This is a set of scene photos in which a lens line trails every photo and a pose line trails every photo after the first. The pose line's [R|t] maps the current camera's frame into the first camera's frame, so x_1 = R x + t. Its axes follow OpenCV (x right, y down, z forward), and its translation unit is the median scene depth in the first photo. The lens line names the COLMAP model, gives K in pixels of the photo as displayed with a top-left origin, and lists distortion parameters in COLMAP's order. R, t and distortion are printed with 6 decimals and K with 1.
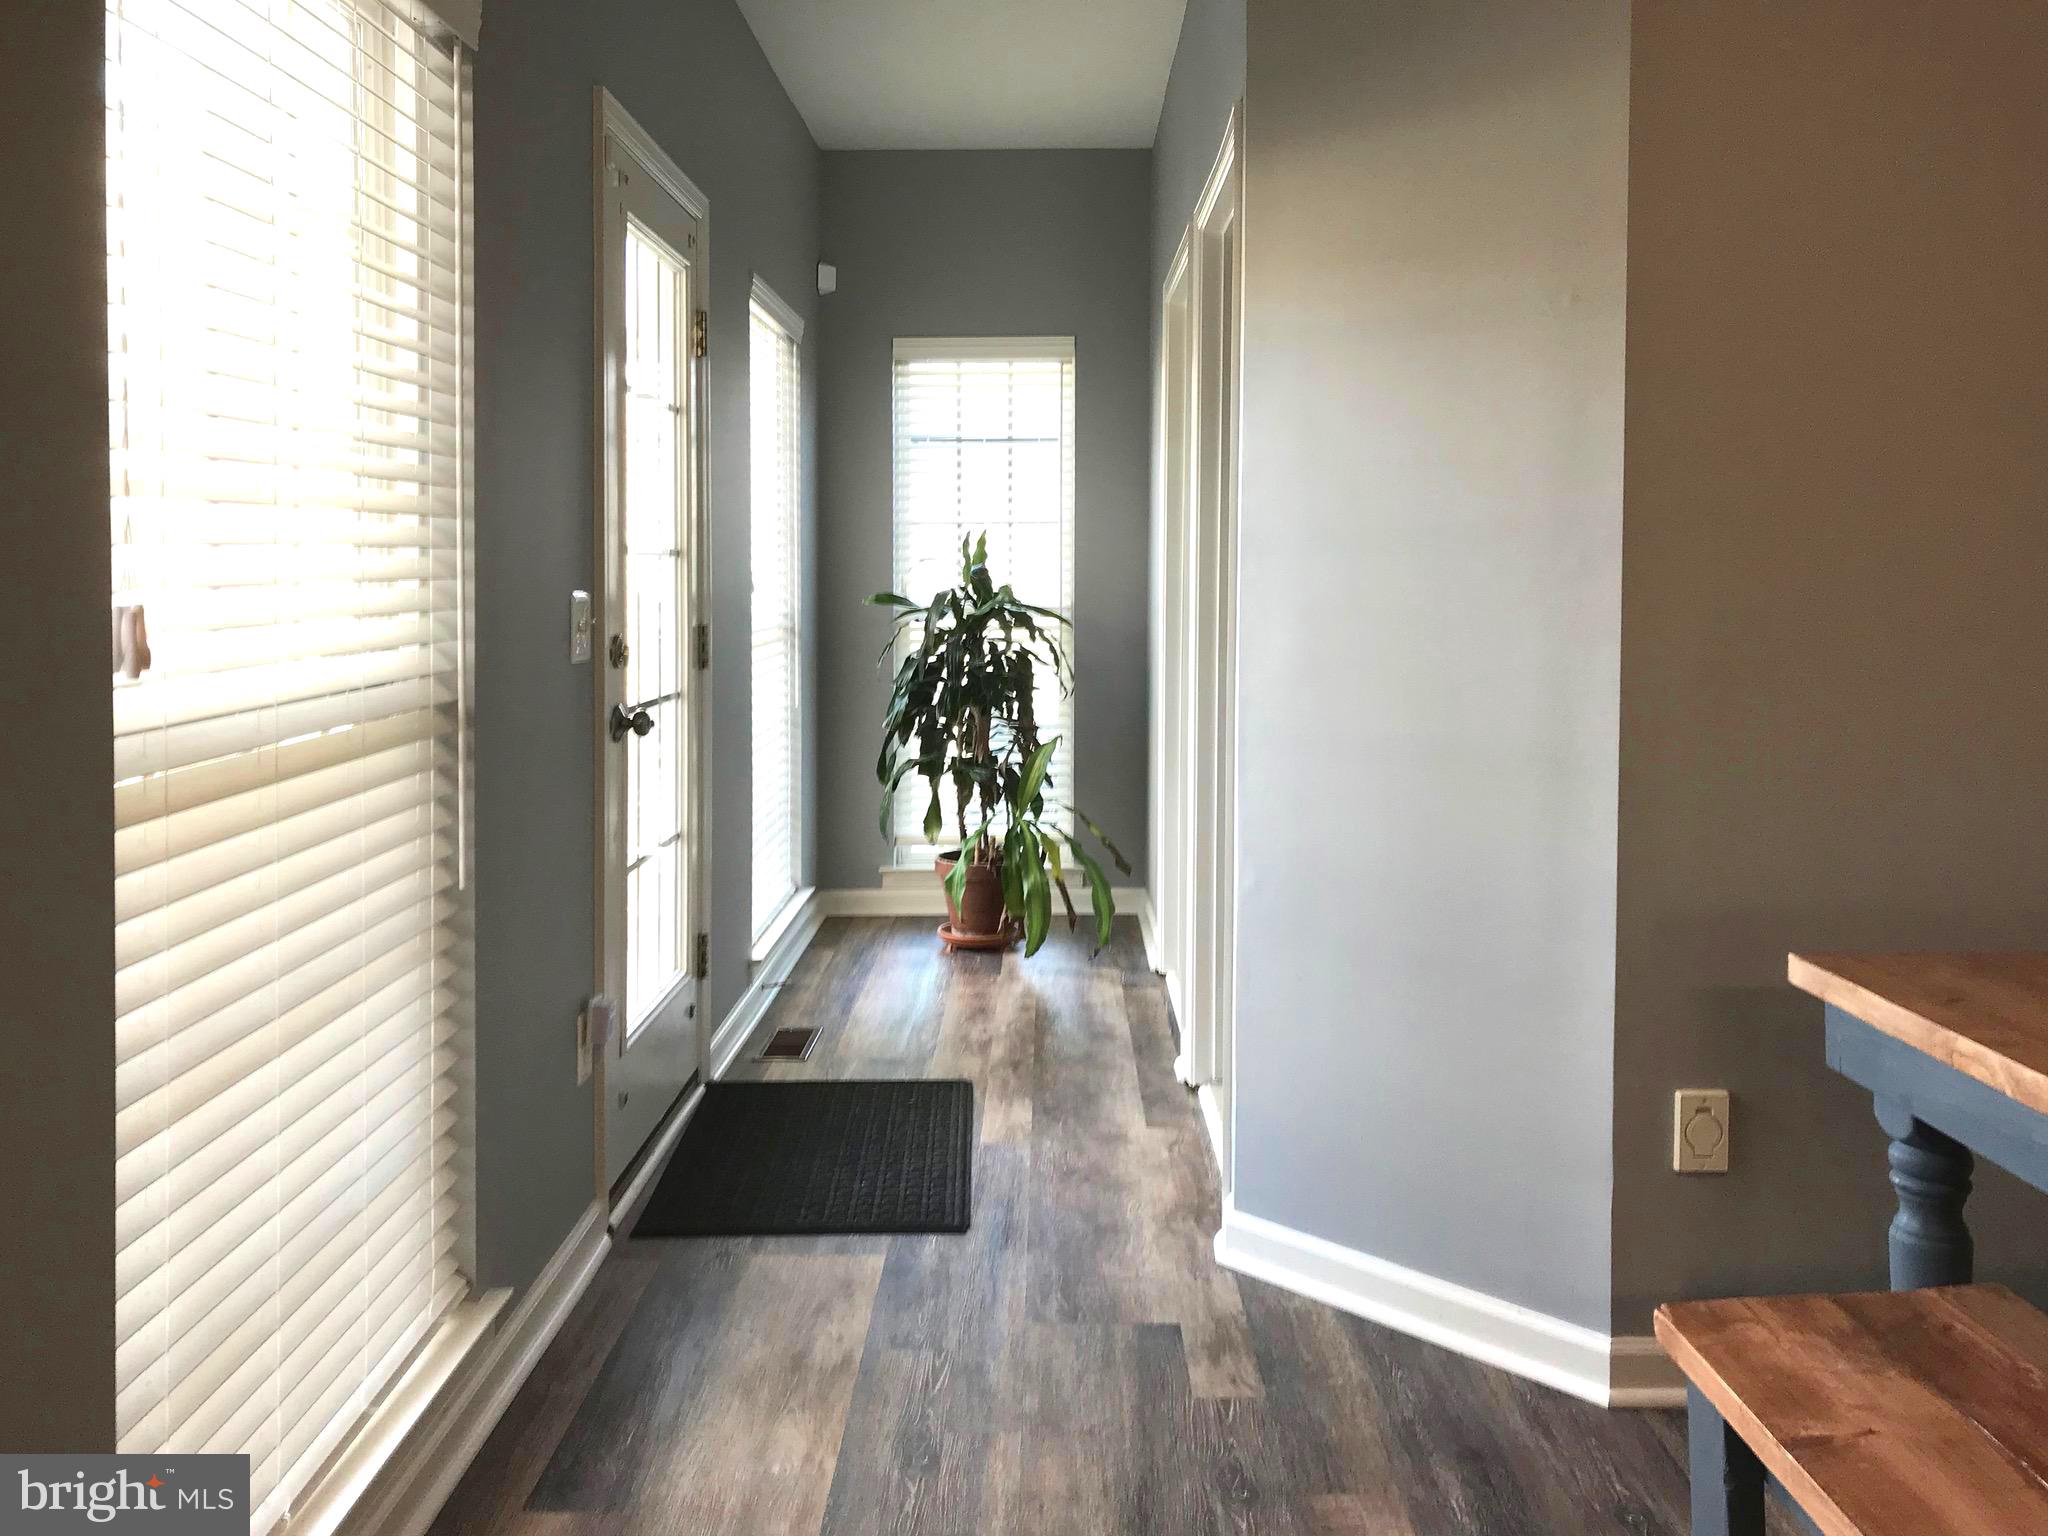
lens RADIAL K [[1664.5, 0, 985.6], [0, 1664.5, 617.5], [0, 0, 1]] dist [0.062021, -0.049845]
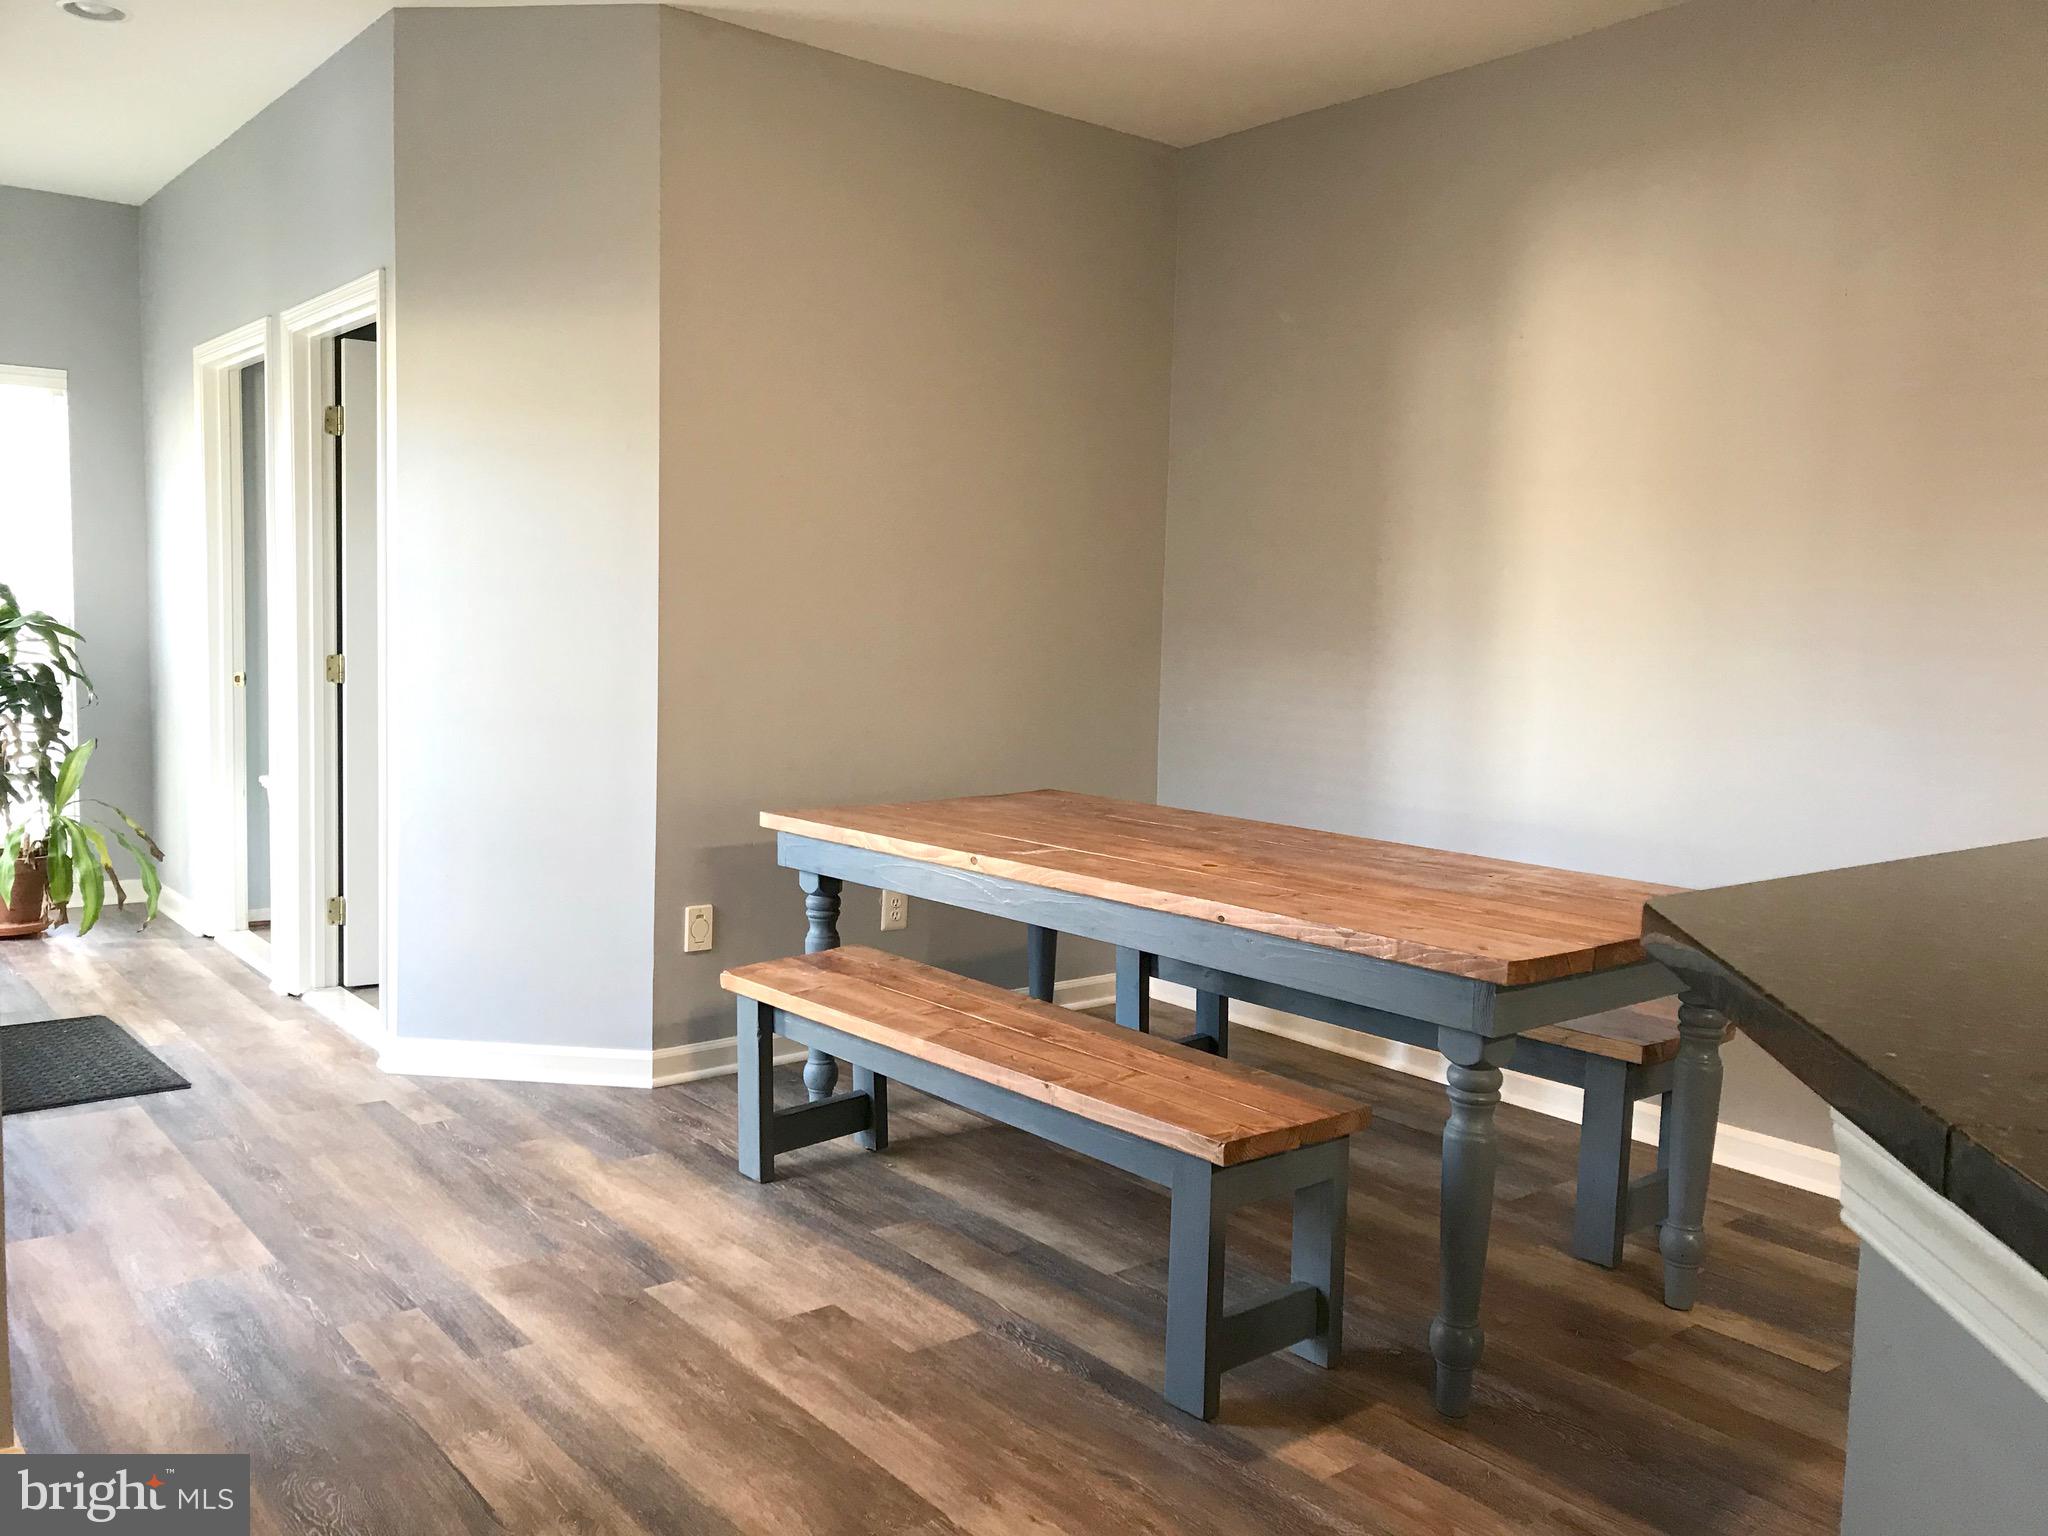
lens RADIAL K [[1664.5, 0, 1026.6], [0, 1664.5, 769.1], [0, 0, 1]] dist [0.062021, -0.049845]
pose [[0.757997, -0.040342, 0.651010, -0.449765], [-0.007870, 0.997447, 0.070973, 0.010890], [-0.652211, -0.058921, 0.755744, -0.540228]]
